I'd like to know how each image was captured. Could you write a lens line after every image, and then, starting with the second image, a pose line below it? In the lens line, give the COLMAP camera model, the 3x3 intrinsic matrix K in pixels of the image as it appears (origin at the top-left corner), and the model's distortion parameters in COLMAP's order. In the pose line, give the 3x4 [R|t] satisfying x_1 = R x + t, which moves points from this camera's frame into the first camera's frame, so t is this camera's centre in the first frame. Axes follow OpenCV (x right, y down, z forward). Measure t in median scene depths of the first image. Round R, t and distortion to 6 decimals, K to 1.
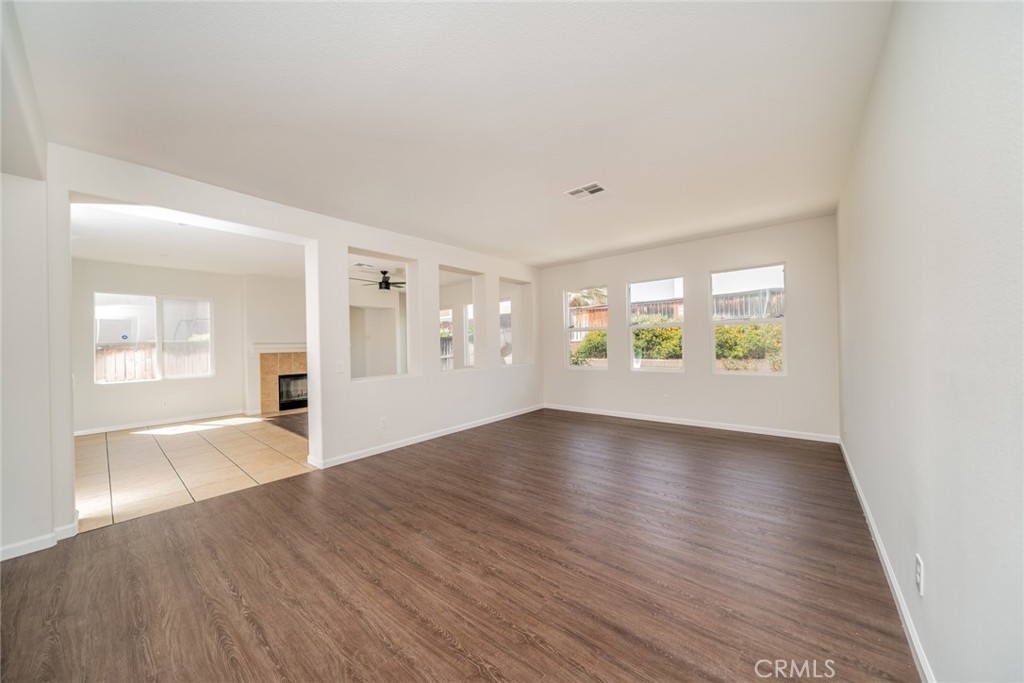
lens RADIAL K [[350.5, 0, 511.5], [0, 350.5, 342.8], [0, 0, 1]] dist [-0.000478, 0.000089]
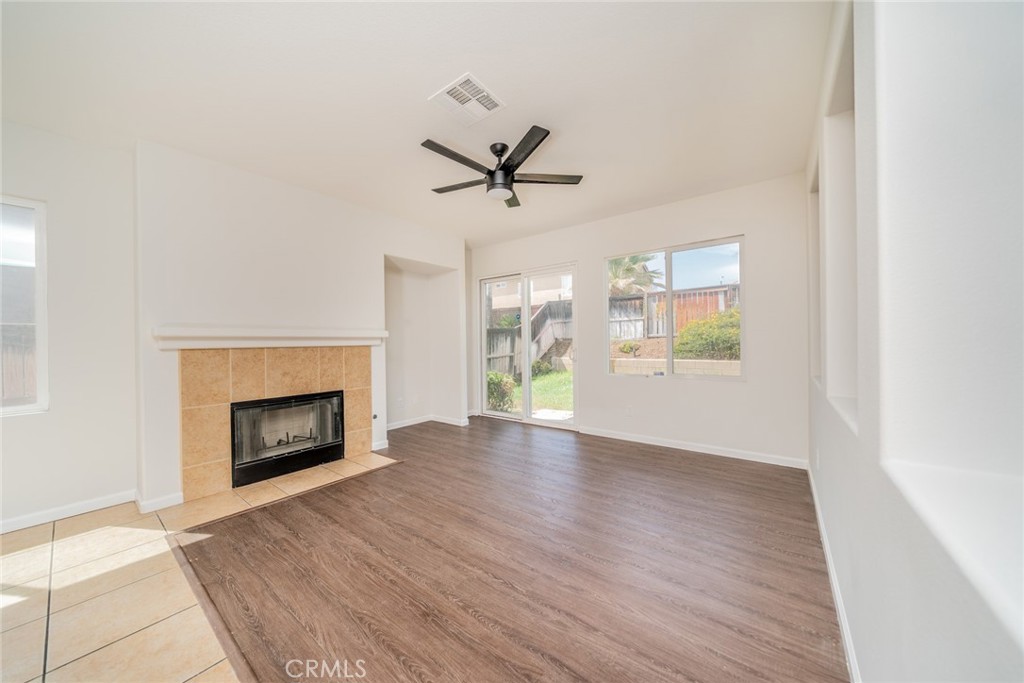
lens RADIAL K [[350.5, 0, 510.9], [0, 350.5, 342.7], [0, 0, 1]] dist [-0.000478, 0.000089]
pose [[0.999533, 0.003784, 0.030338, -0.346053], [-0.003841, 0.999991, 0.001829, 0.019881], [-0.030331, -0.001944, 0.999538, 0.575122]]
